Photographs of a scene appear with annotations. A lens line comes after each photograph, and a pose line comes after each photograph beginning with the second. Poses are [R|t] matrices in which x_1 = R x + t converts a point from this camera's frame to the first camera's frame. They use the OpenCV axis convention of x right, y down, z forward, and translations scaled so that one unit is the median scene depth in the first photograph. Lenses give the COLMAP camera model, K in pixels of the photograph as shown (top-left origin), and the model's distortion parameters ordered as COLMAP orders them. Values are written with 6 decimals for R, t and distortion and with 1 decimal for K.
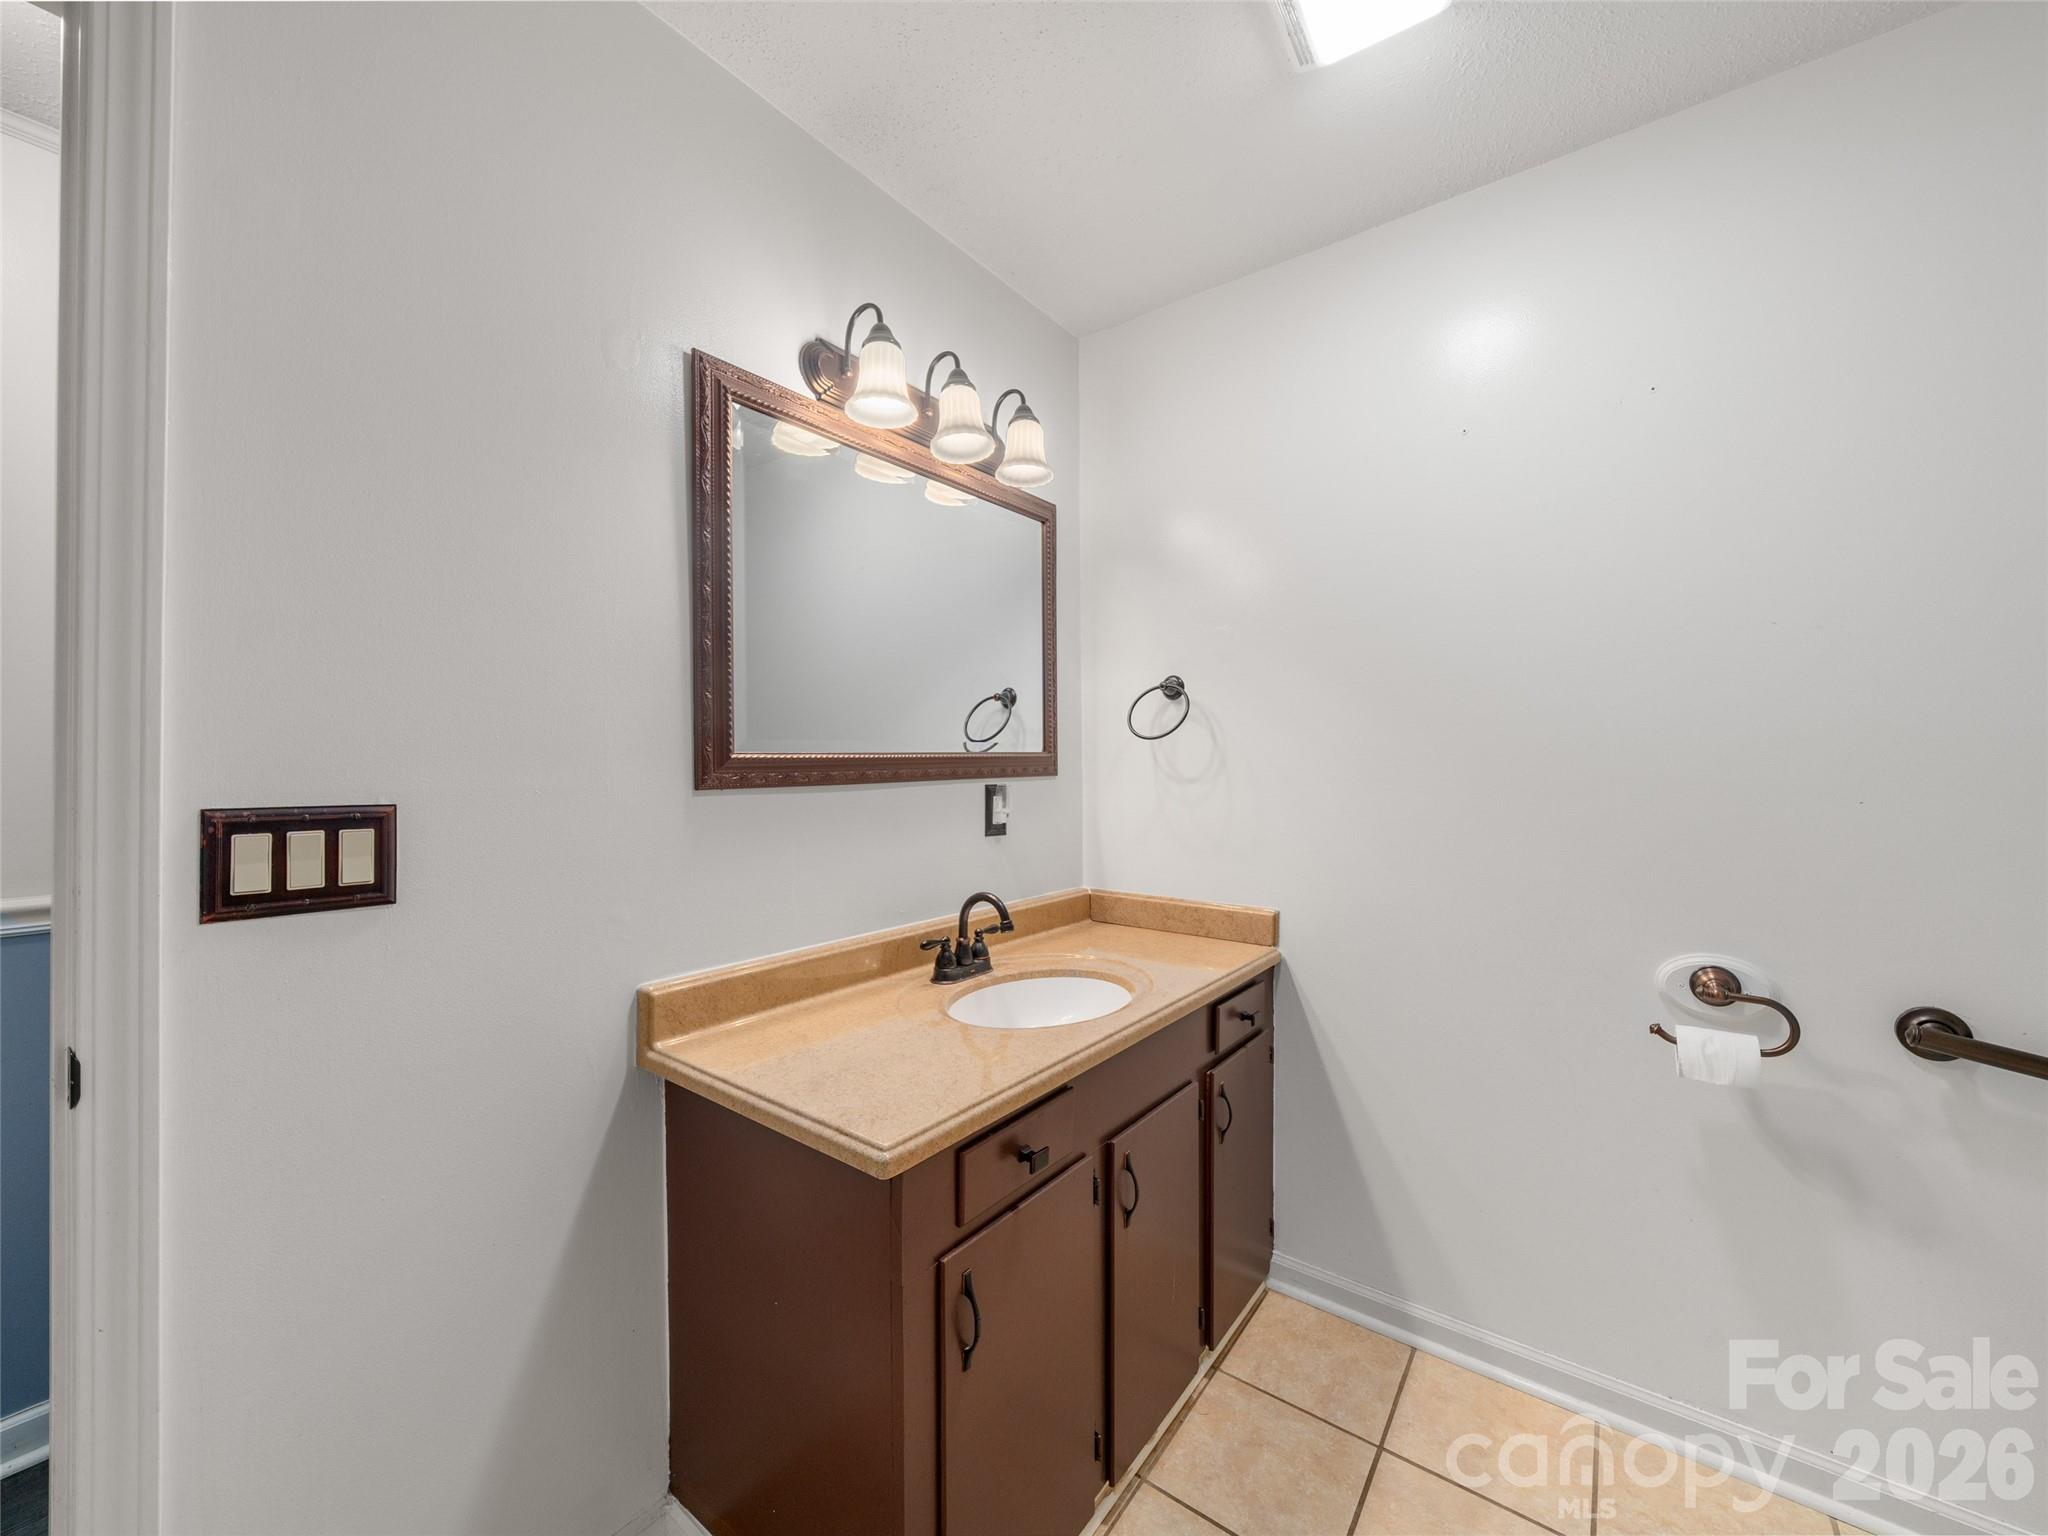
lens RADIAL K [[783.9, 0, 1032.0], [0, 783.9, 770.8], [0, 0, 1]] dist [-0.001967, 0.000080]
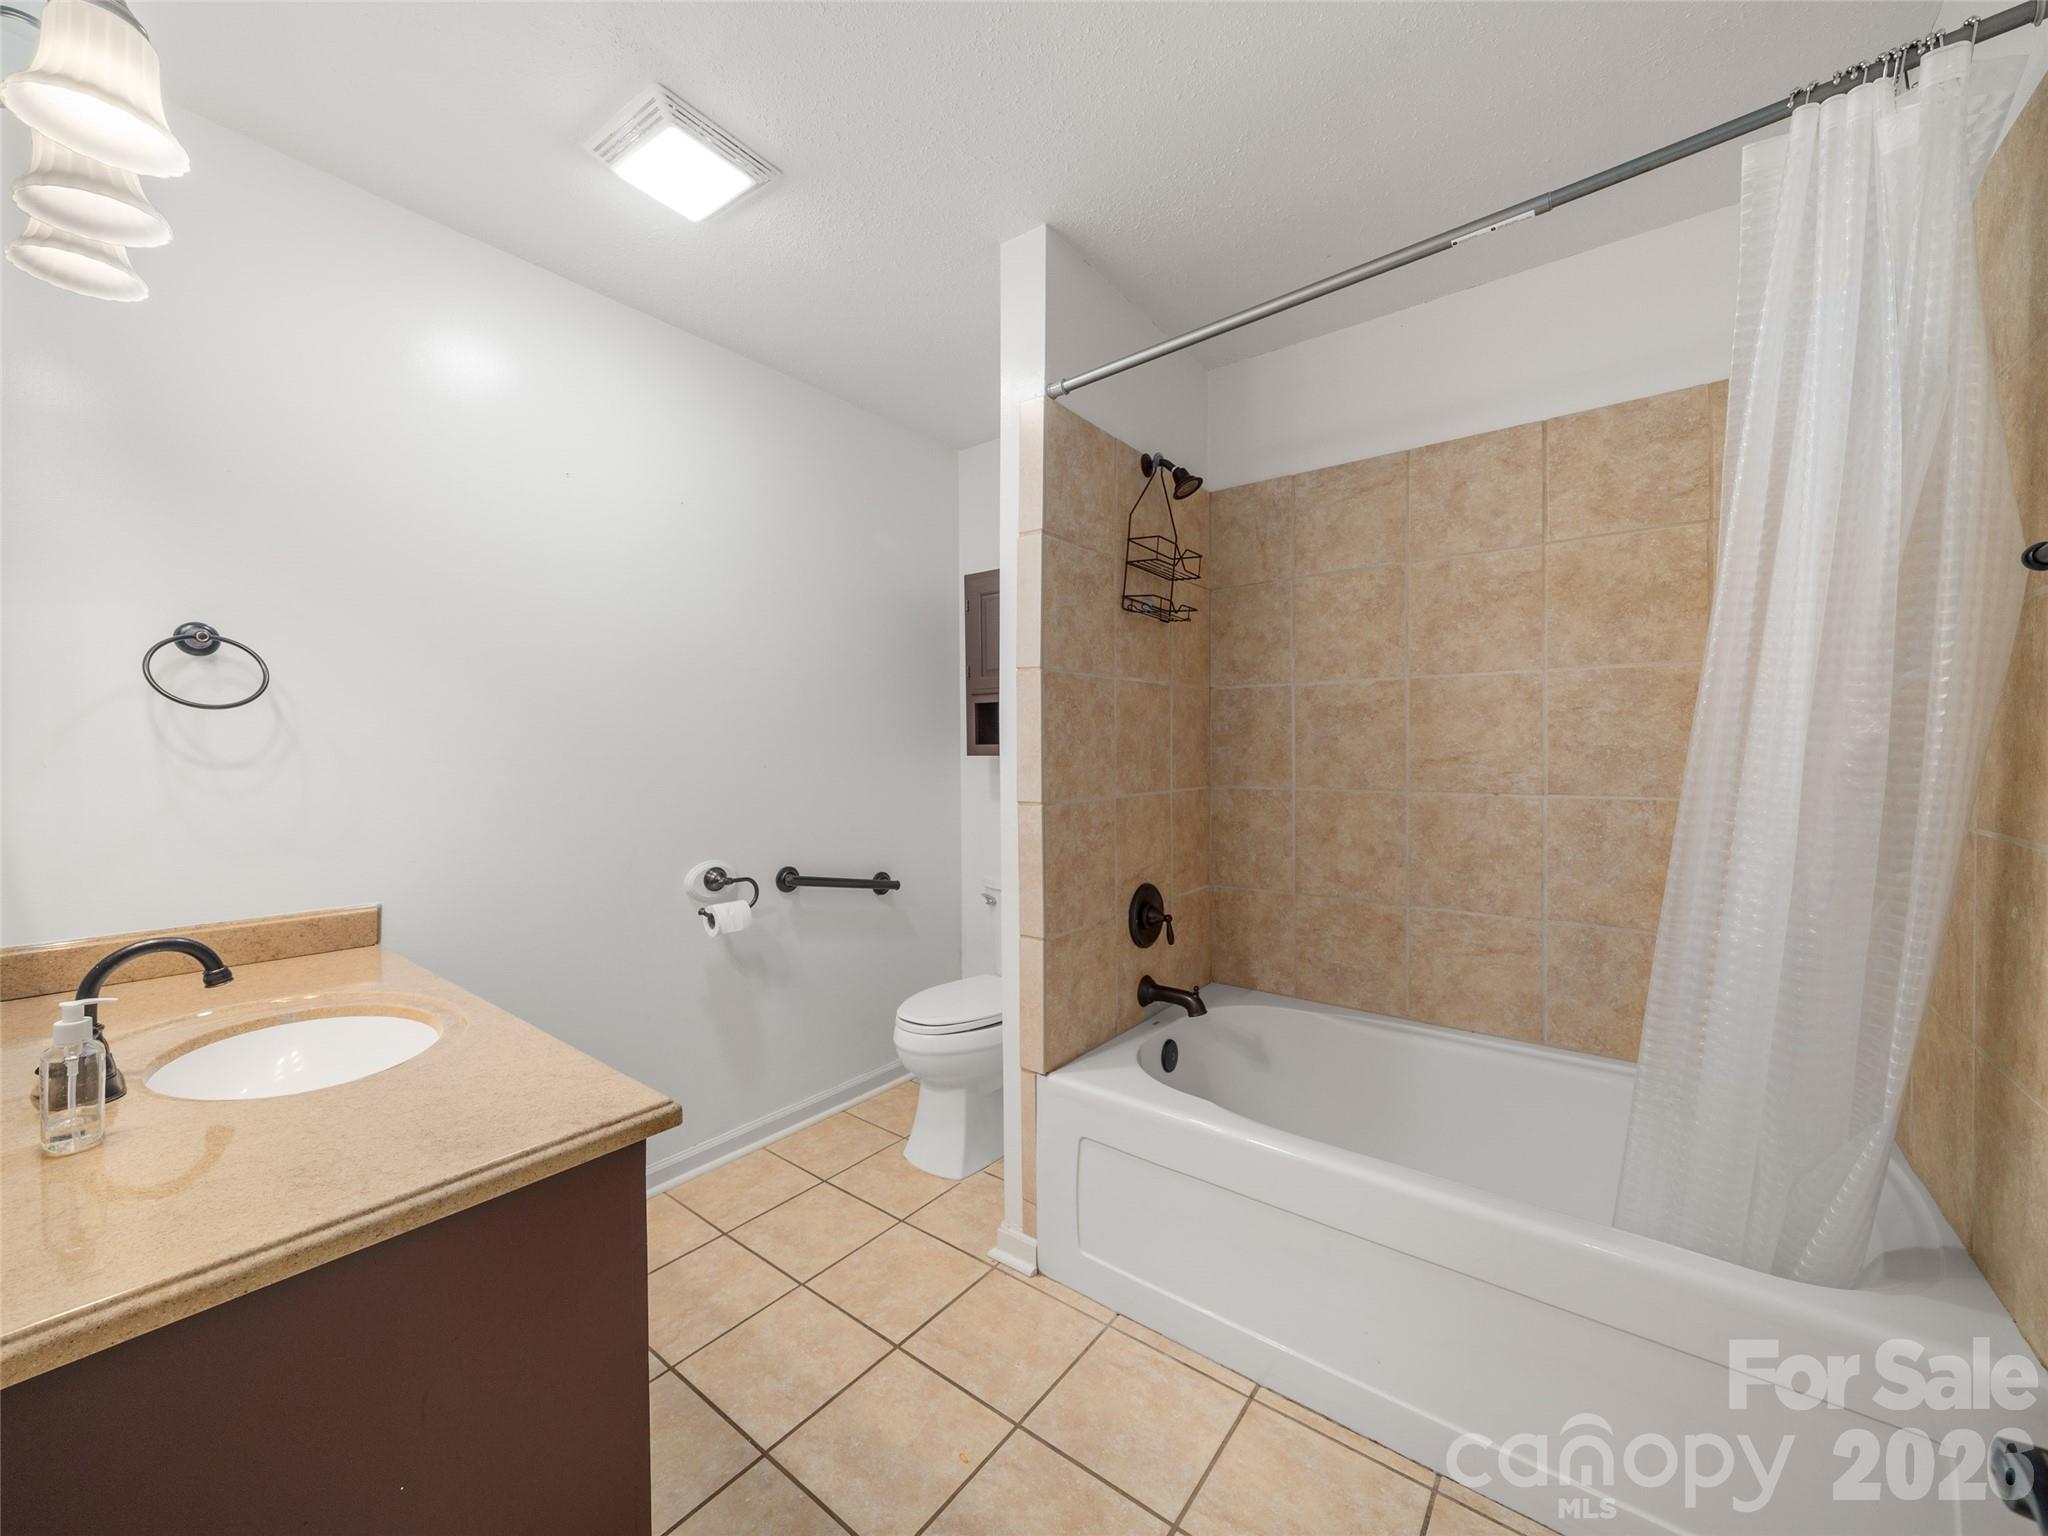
lens RADIAL K [[805.3, 0, 1016.5], [0, 805.3, 736.2], [0, 0, 1]] dist [-0.002568, -0.000104]
pose [[0.026375, 0.015025, 0.999539, -0.869868], [0.007691, 0.999854, -0.015233, 0.004556], [-0.999623, 0.008090, 0.026256, 0.338975]]
